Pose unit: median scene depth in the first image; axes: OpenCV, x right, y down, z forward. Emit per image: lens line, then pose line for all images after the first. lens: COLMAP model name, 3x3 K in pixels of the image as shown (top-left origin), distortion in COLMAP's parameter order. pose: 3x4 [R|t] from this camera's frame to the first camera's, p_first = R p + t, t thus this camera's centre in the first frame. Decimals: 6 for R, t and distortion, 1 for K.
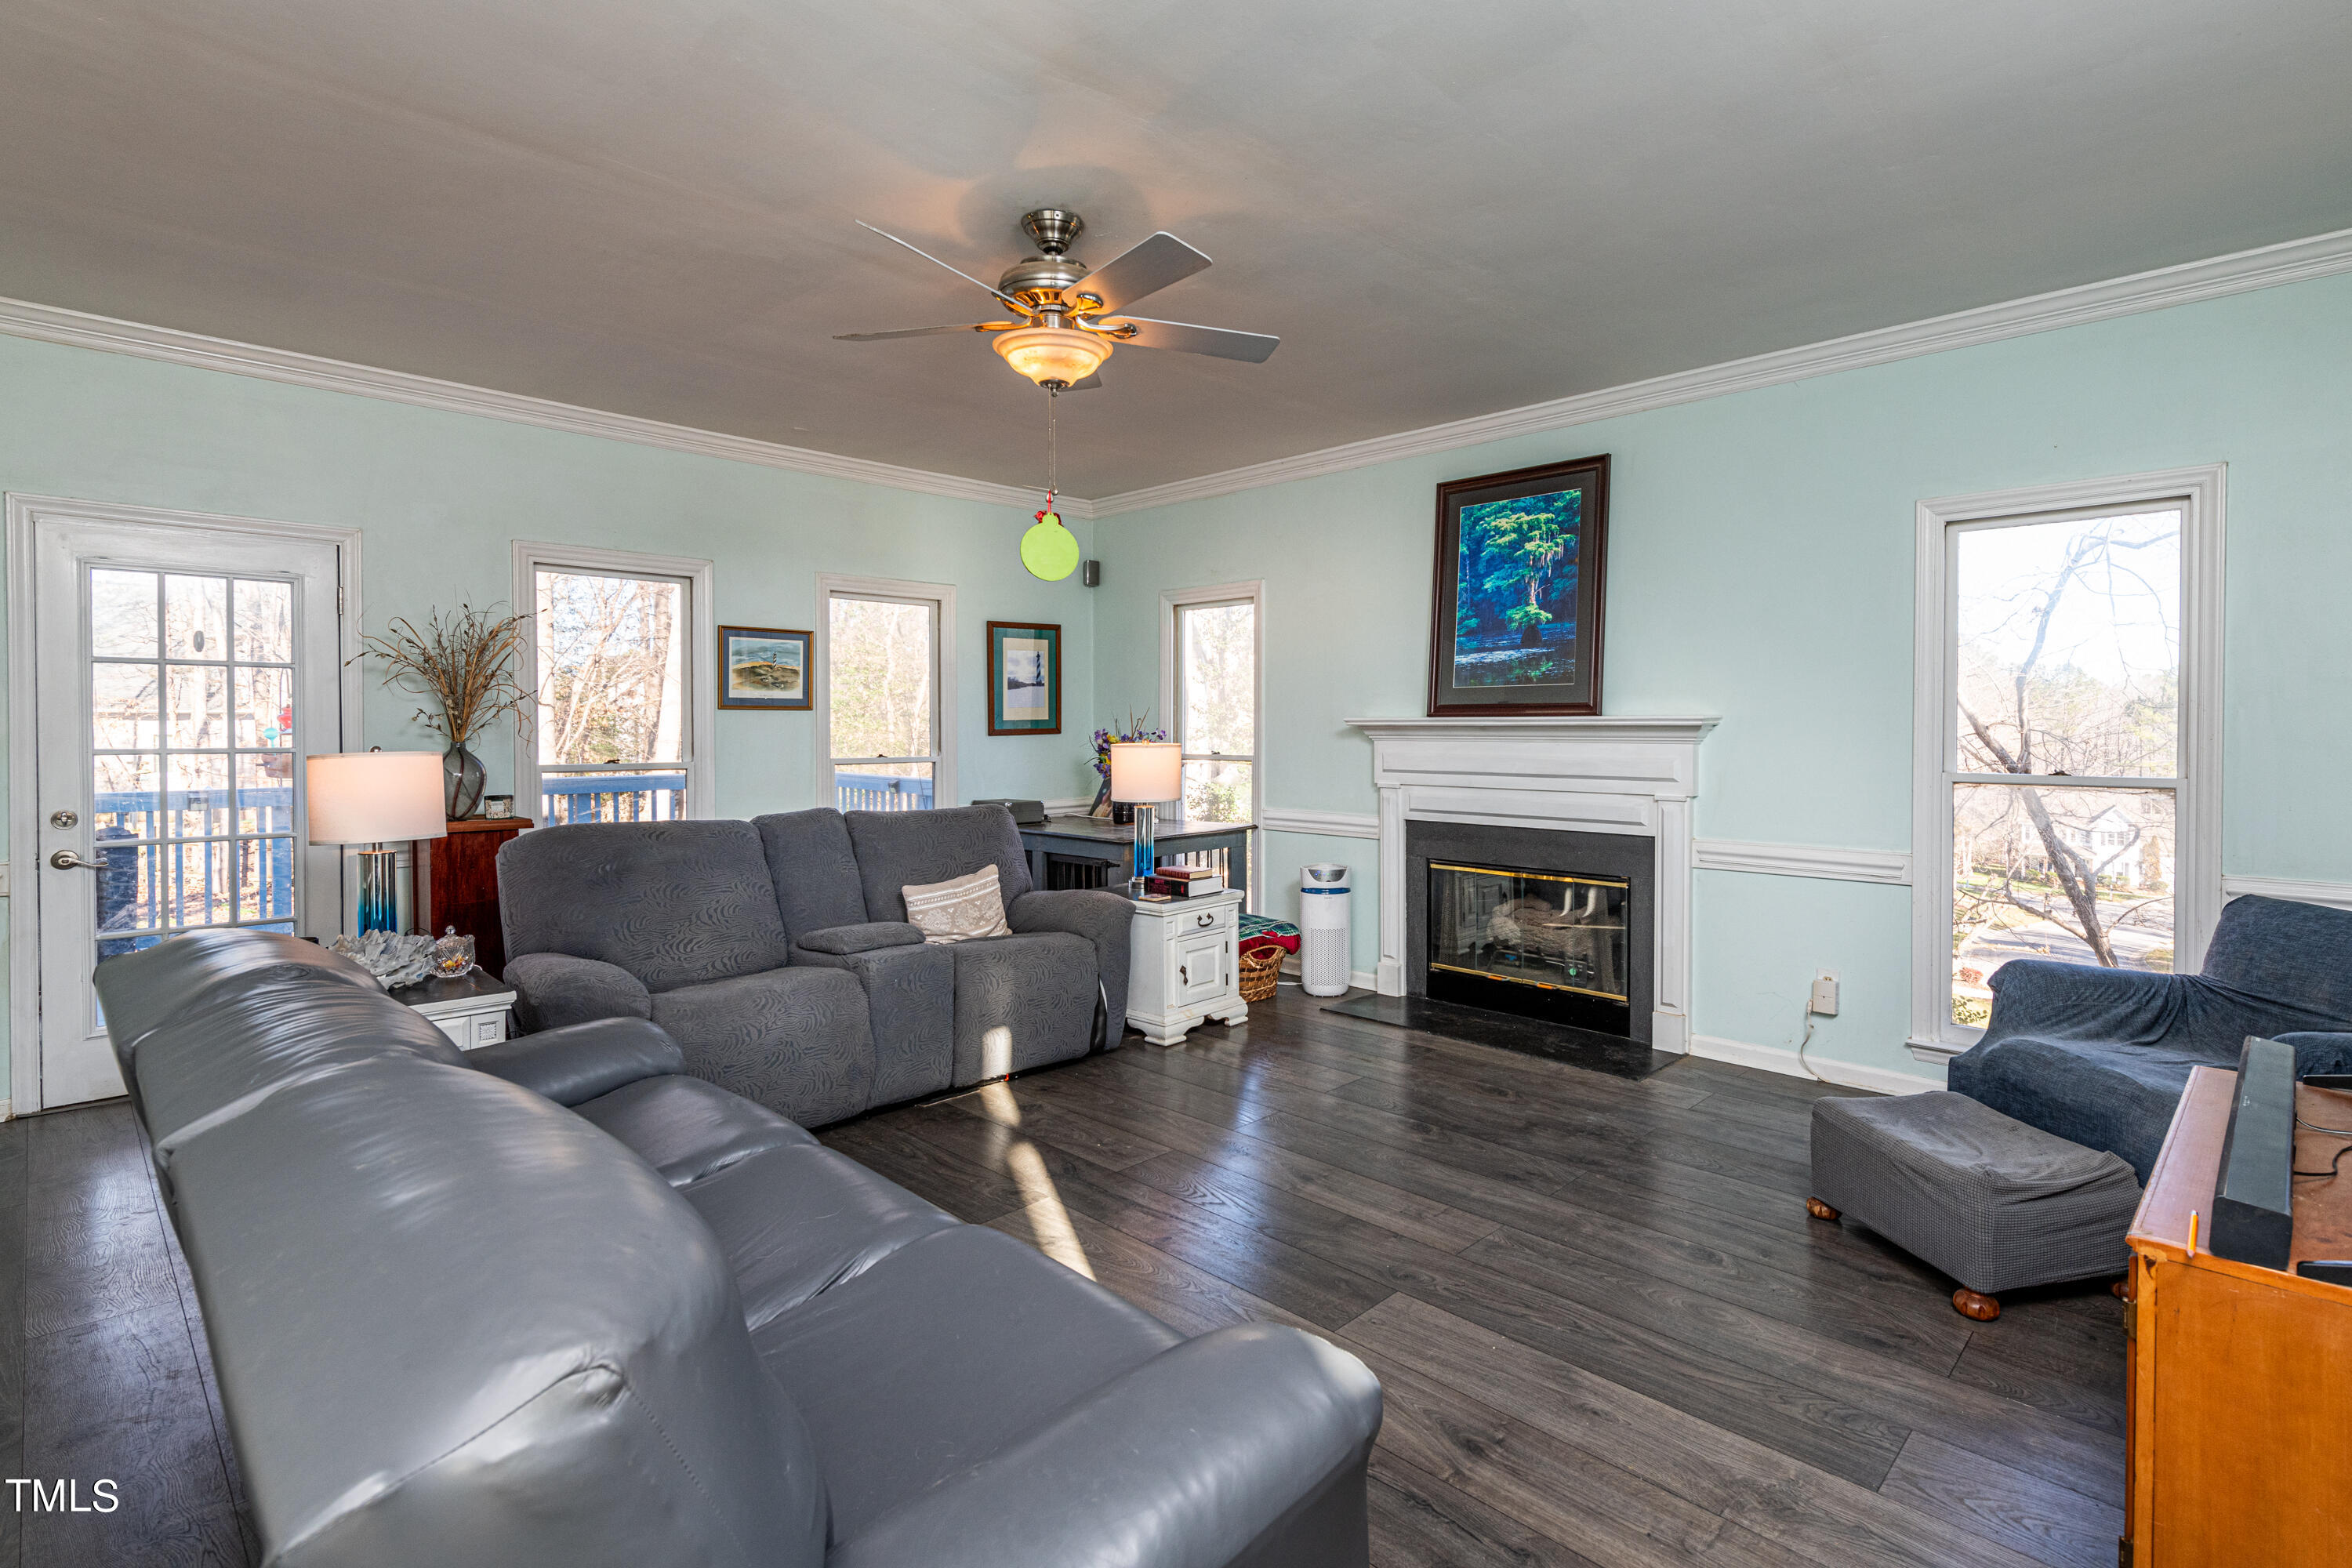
lens RADIAL K [[1137.5, 0, 1204.8], [0, 1137.5, 740.7], [0, 0, 1]] dist [0.004187, 0.000505]
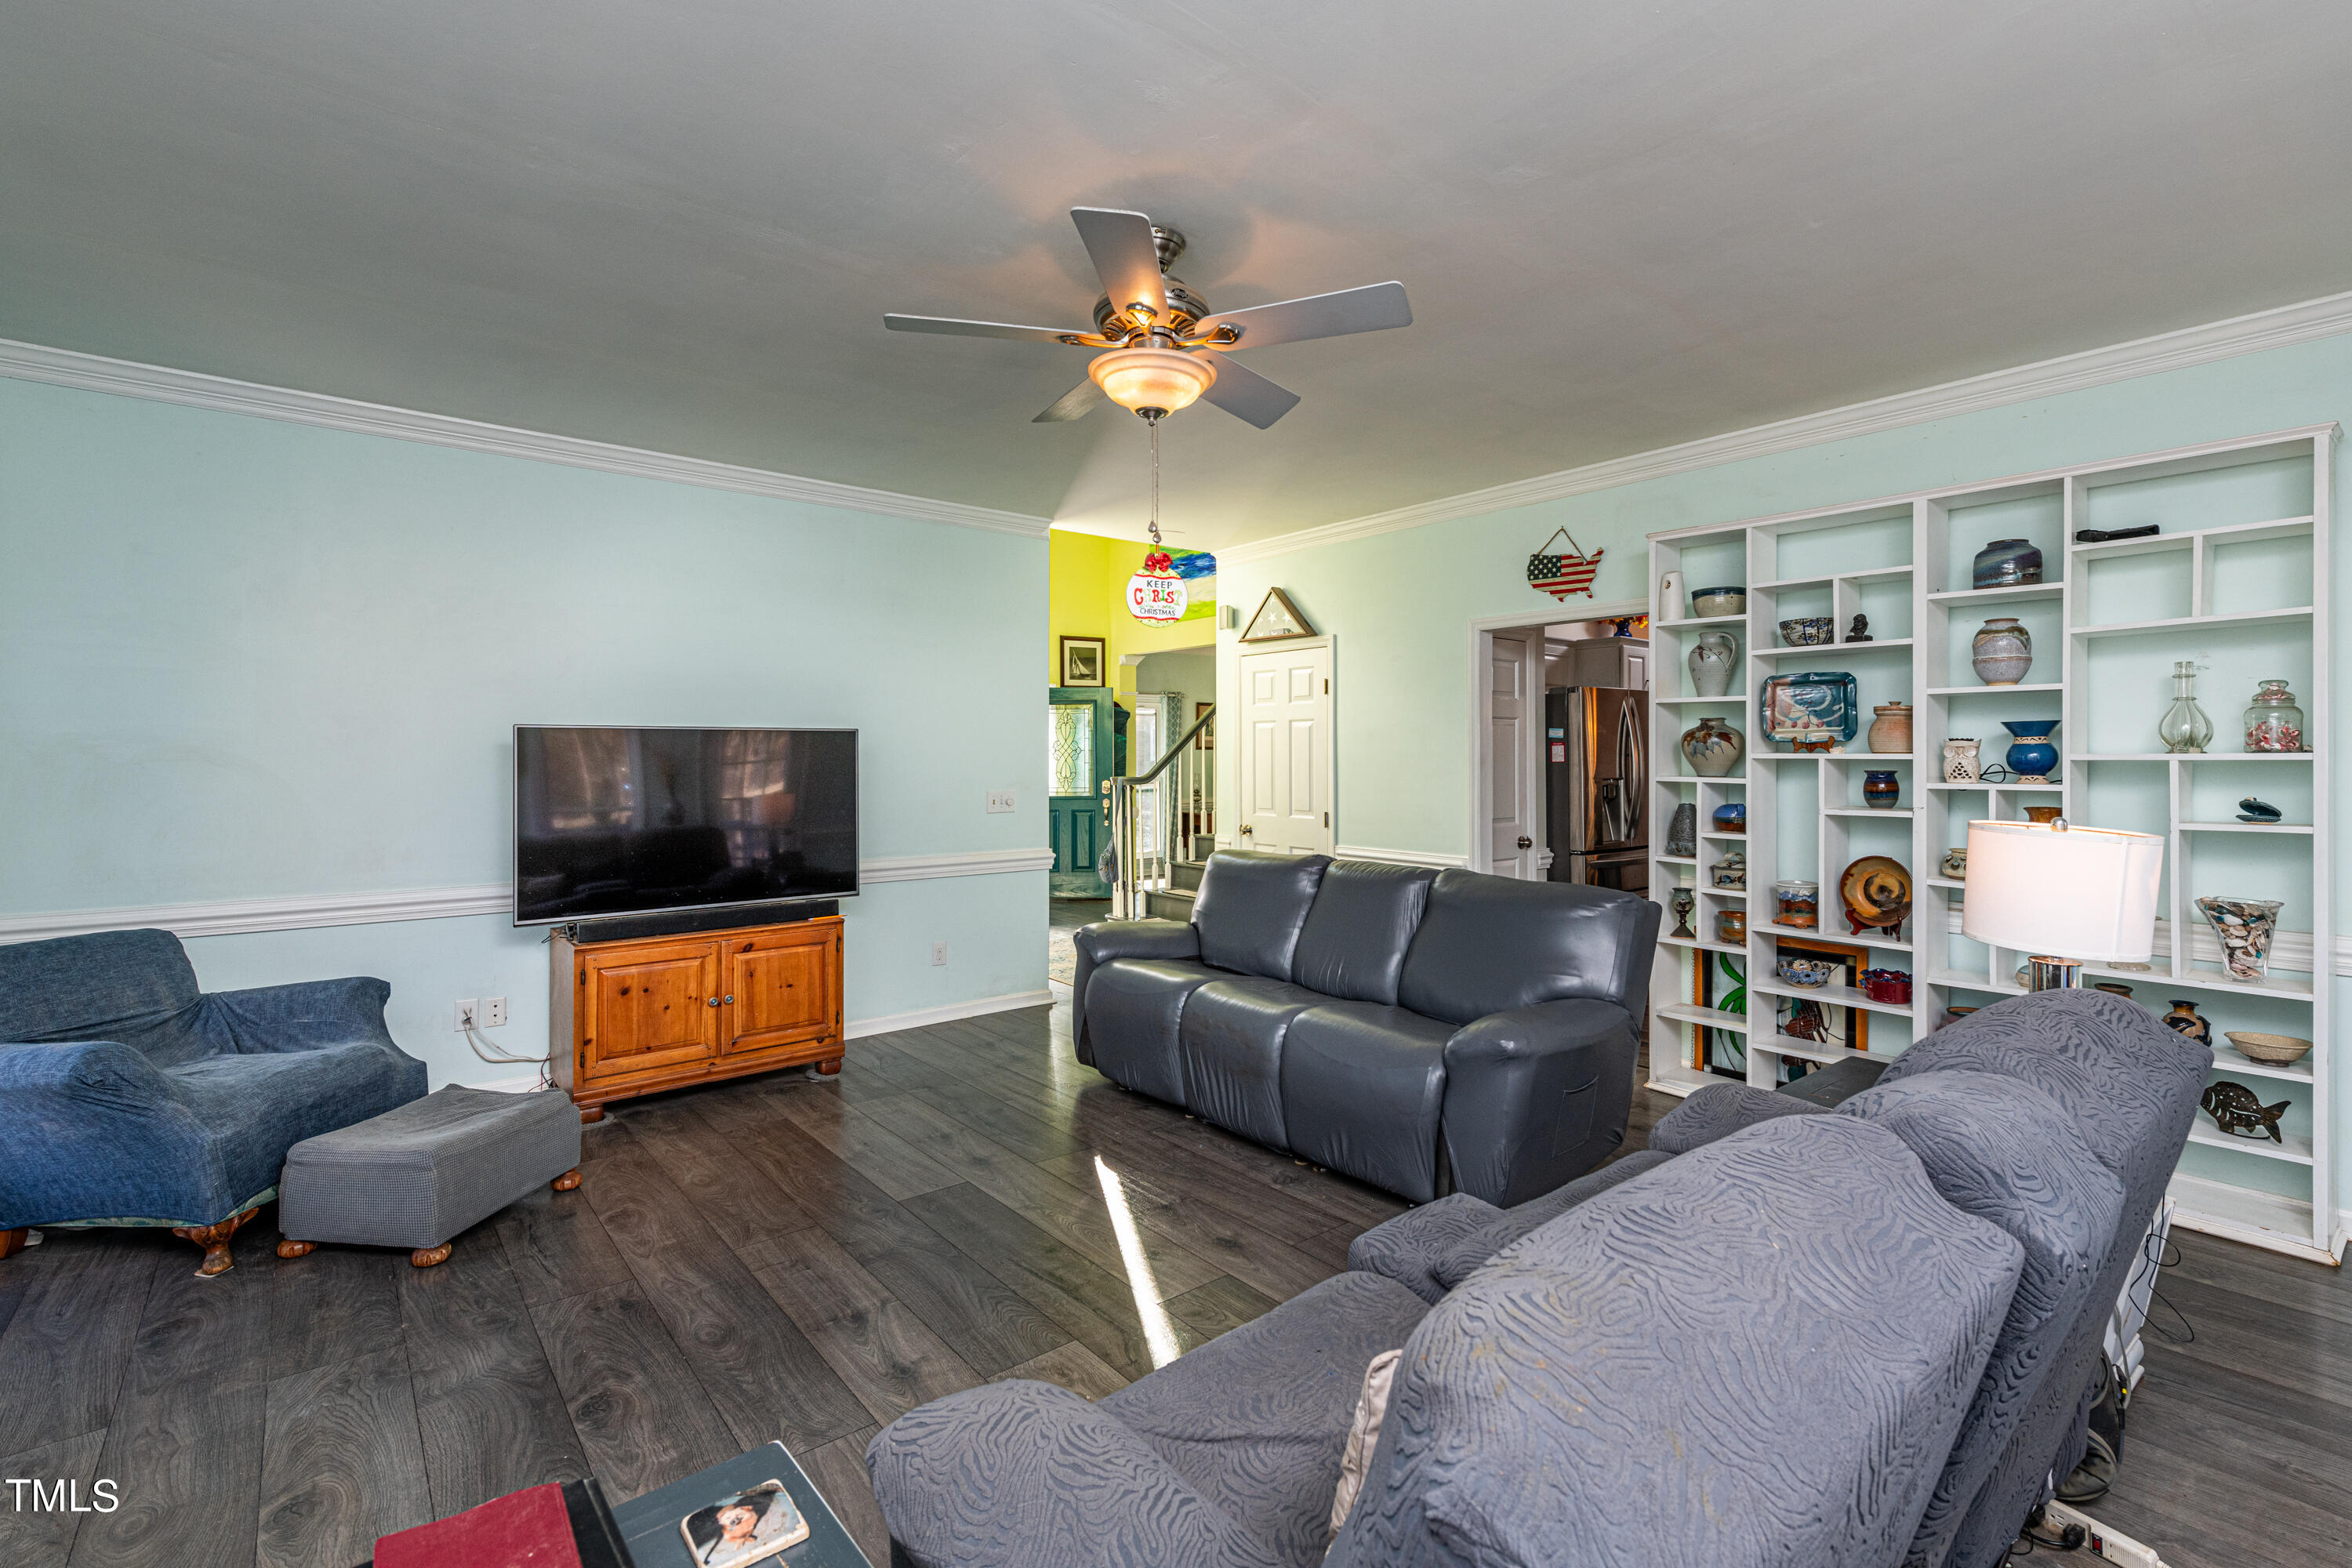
lens RADIAL K [[1032.3, 0, 1171.7], [0, 1032.3, 751.0], [0, 0, 1]] dist [0.009450, -0.000240]
pose [[-0.994393, -0.000228, 0.105747, -0.152317], [0.000358, 0.999985, 0.005529, -0.028508], [-0.105746, 0.005536, -0.994378, 1.182938]]
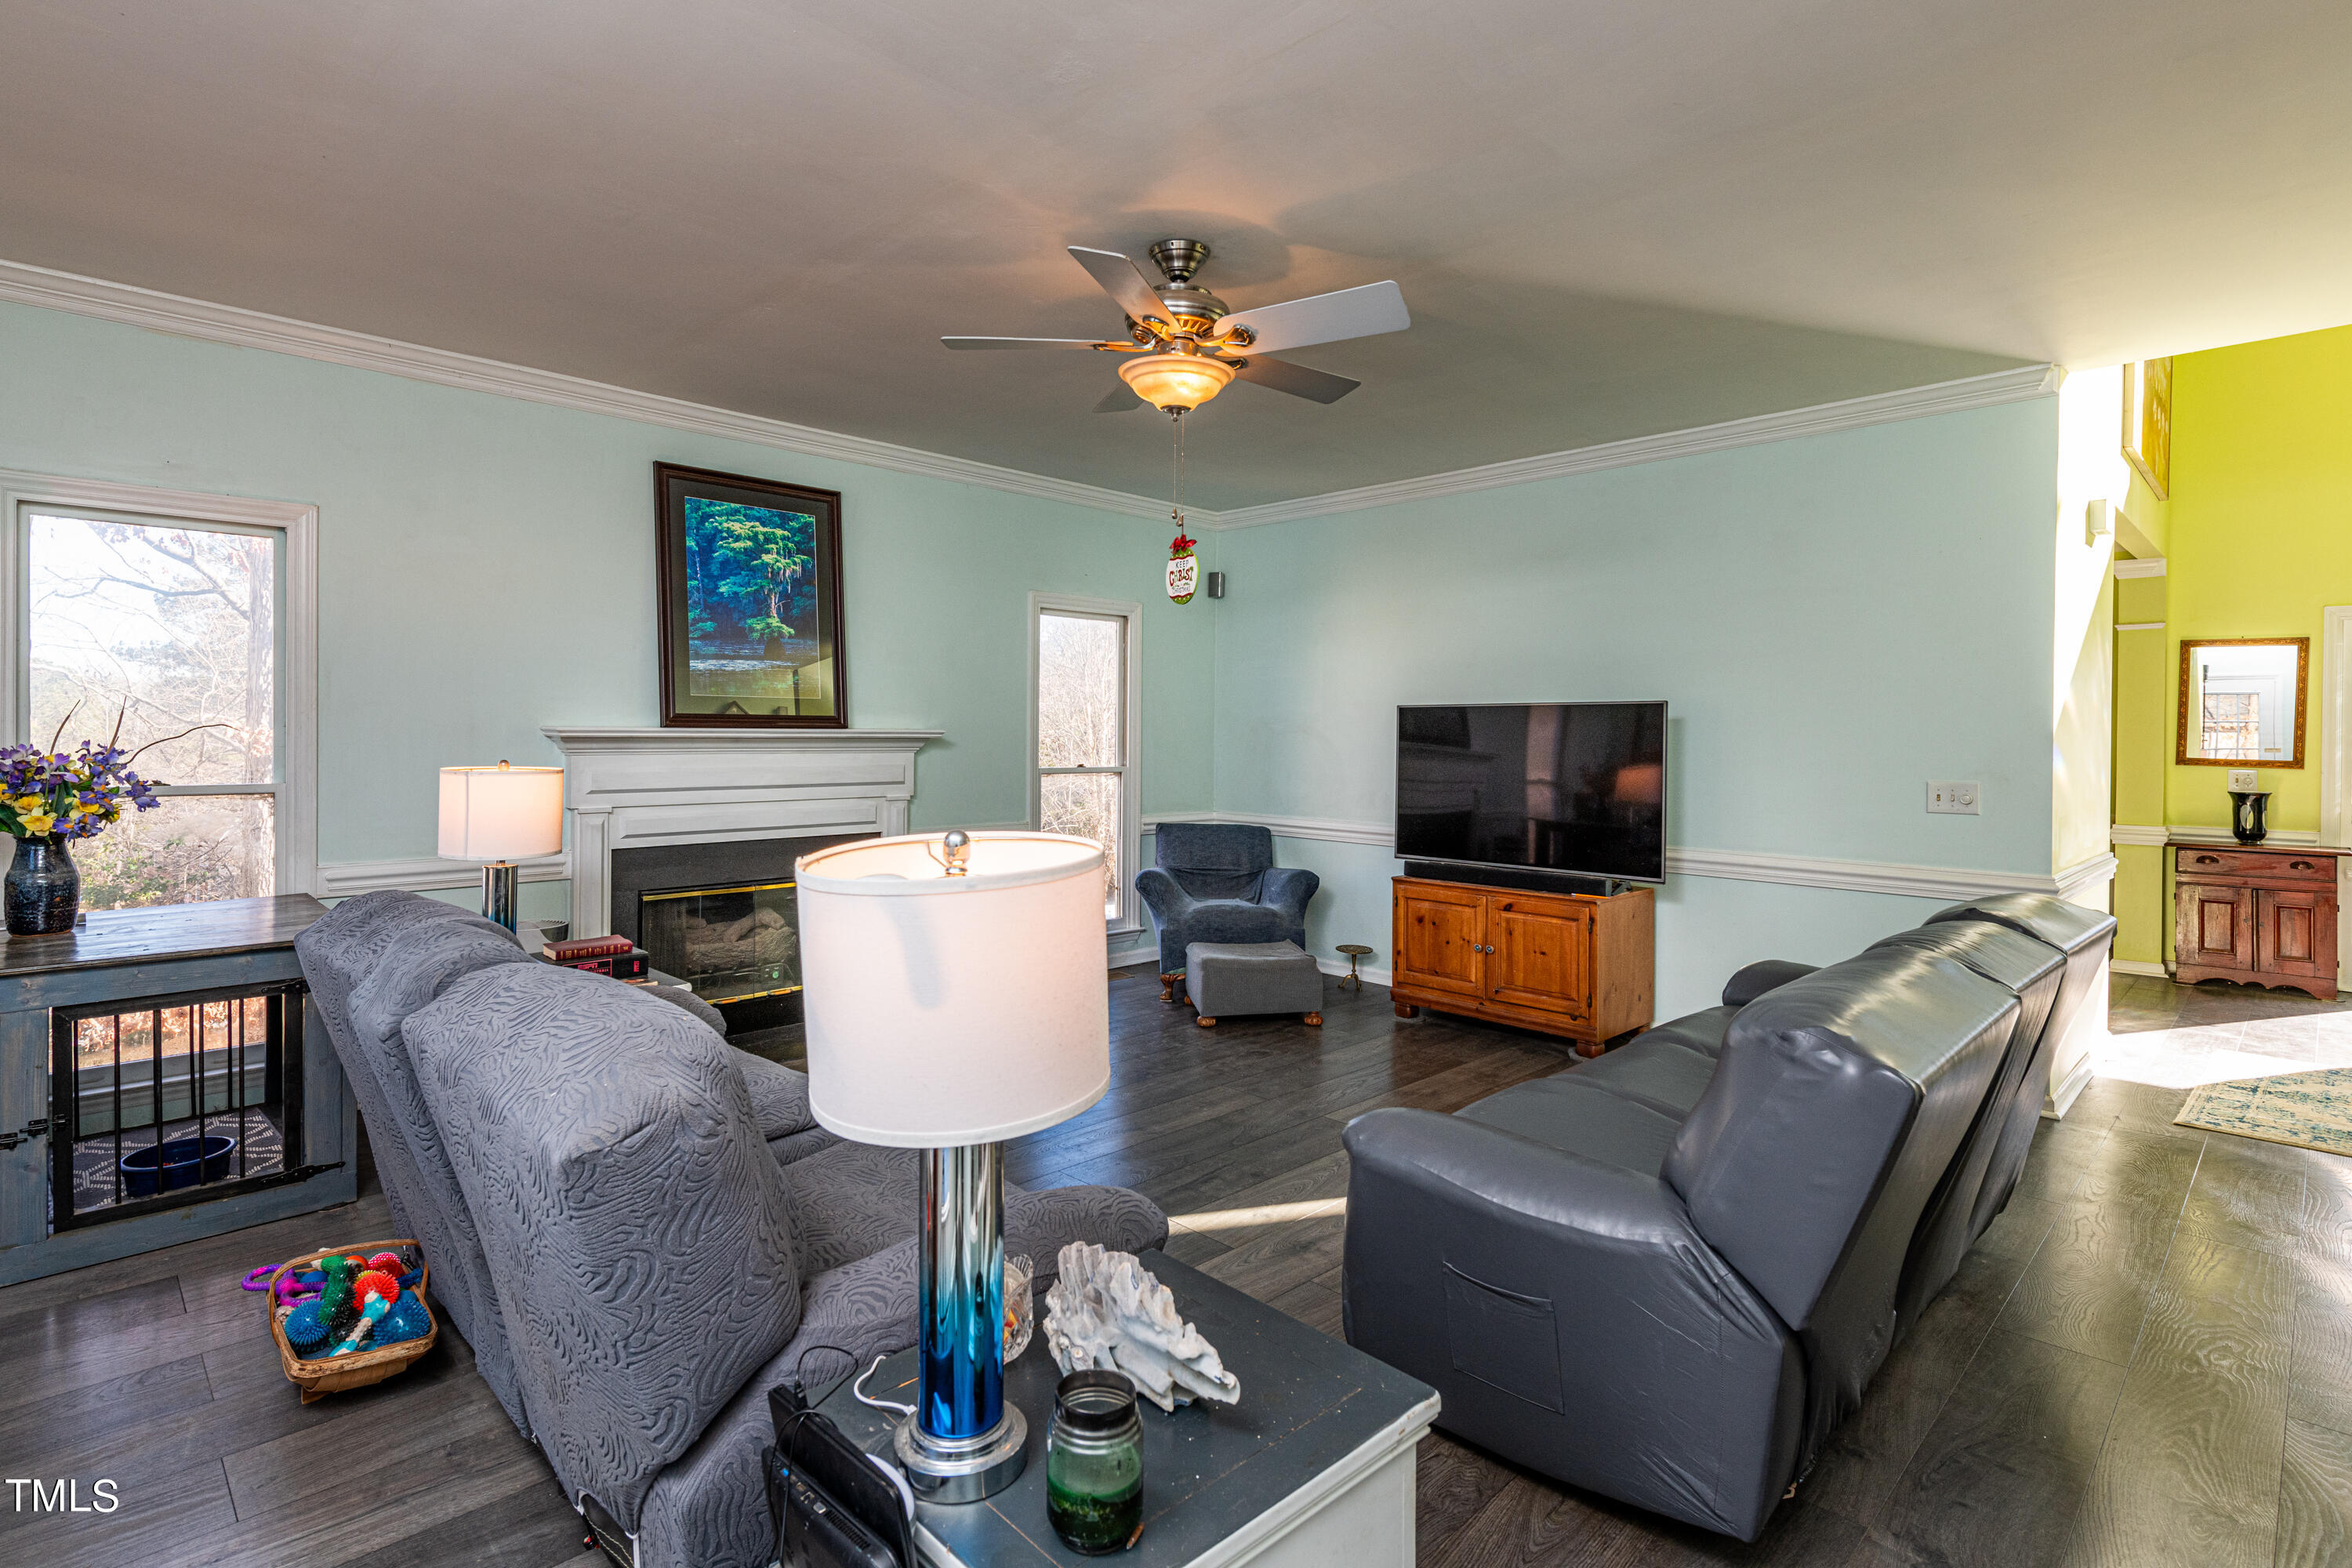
lens RADIAL K [[1137.5, 0, 1204.8], [0, 1137.5, 740.7], [0, 0, 1]] dist [0.004187, 0.000505]
pose [[0.001908, -0.007733, 0.999968, -0.737355], [0.001542, 0.999969, 0.007730, -0.017664], [-0.999997, 0.001528, 0.001920, 0.628456]]
